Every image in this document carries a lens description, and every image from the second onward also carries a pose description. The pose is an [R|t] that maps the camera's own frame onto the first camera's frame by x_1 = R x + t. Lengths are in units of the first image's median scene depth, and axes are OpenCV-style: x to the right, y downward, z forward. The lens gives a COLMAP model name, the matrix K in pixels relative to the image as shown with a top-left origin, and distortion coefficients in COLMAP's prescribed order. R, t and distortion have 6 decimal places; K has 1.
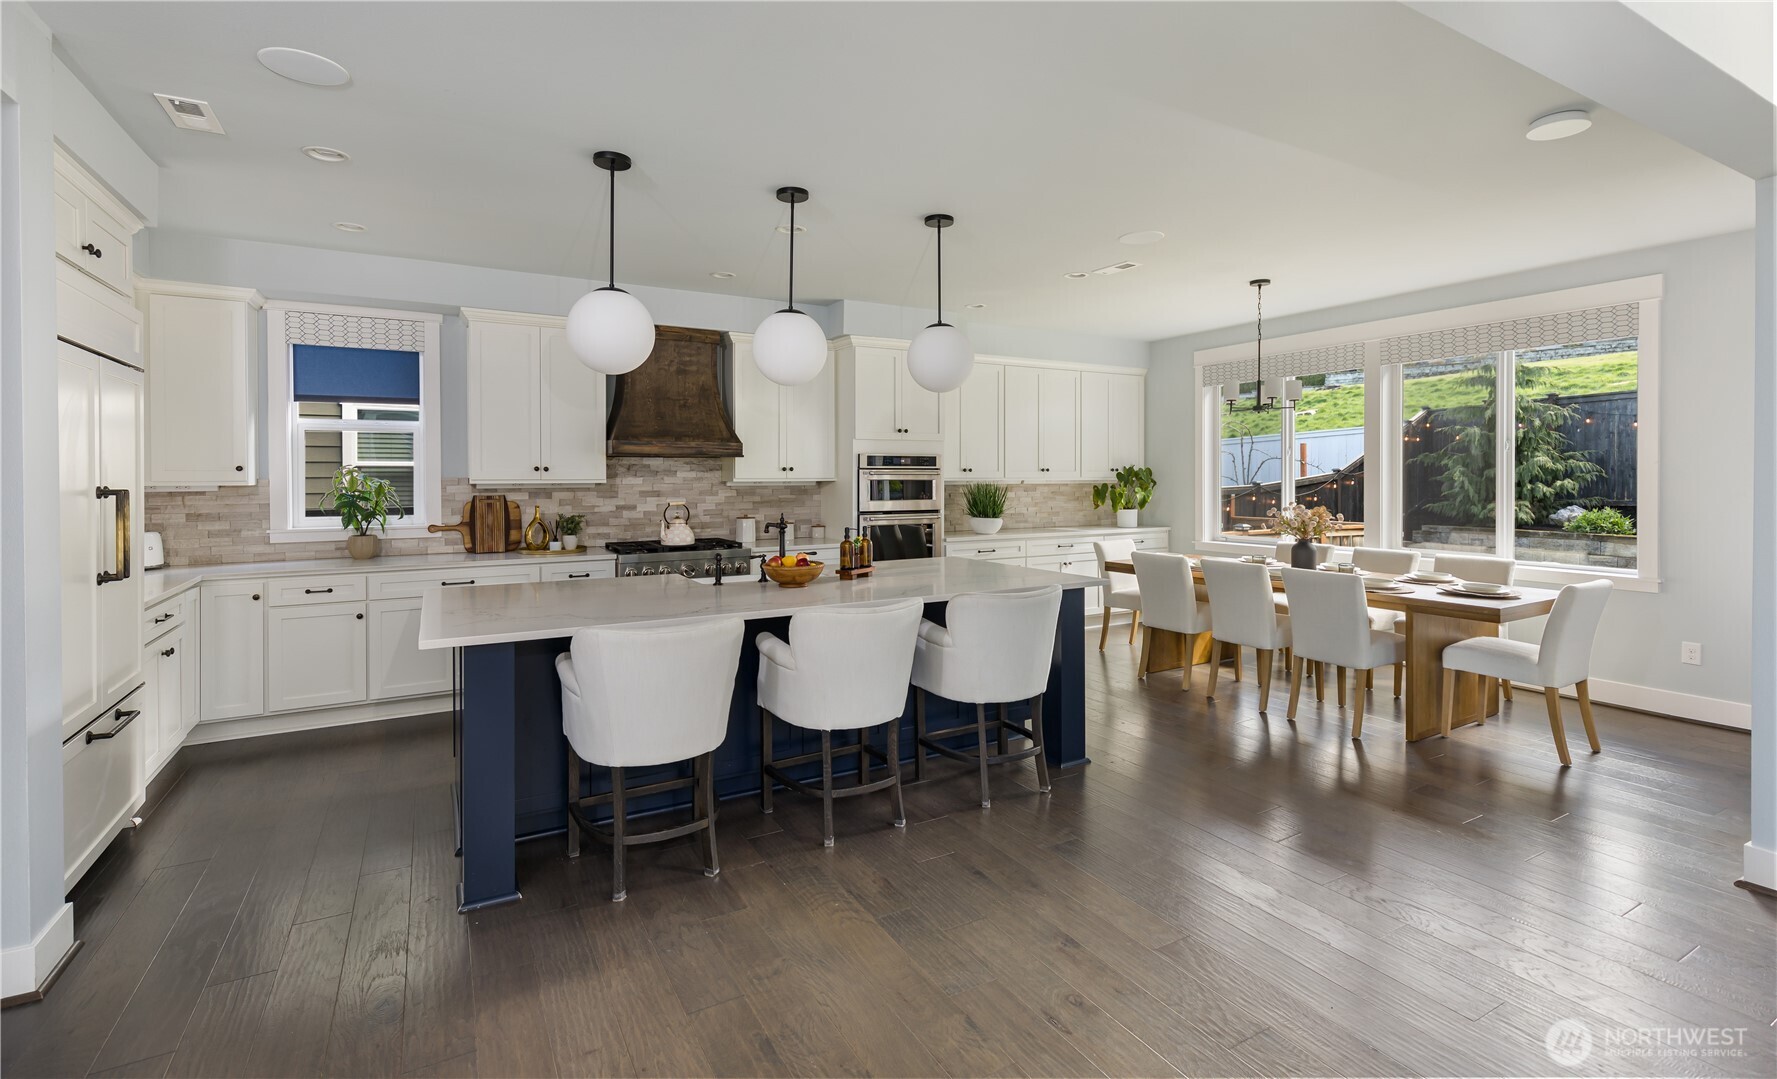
lens RADIAL K [[794.5, 0, 886.3], [0, 794.5, 483.1], [0, 0, 1]] dist [0.000025, -0.000201]
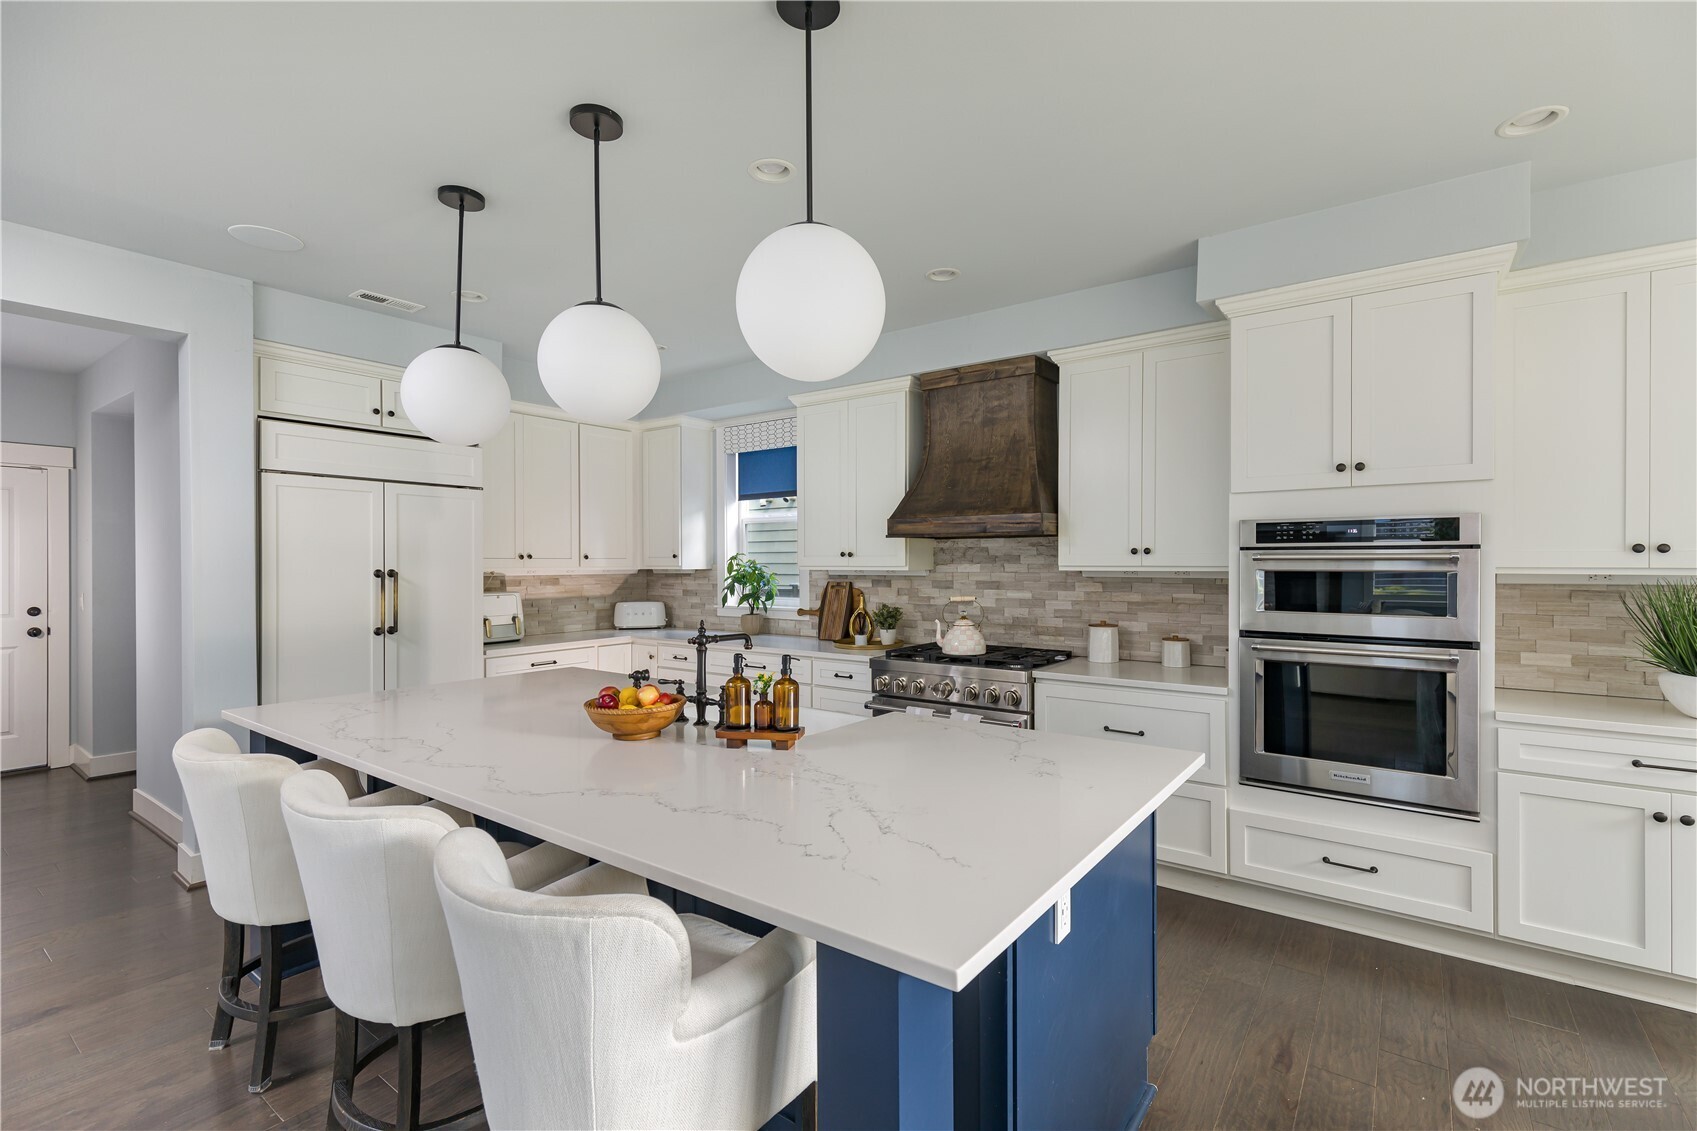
lens RADIAL K [[748.9, 0, 883.3], [0, 748.9, 567.6], [0, 0, 1]] dist [-0.001674, -0.000301]
pose [[0.418839, 0.006890, -0.908035, 0.296173], [-0.009892, 0.999947, 0.003025, -0.004483], [0.908007, 0.007715, 0.418884, 0.538717]]
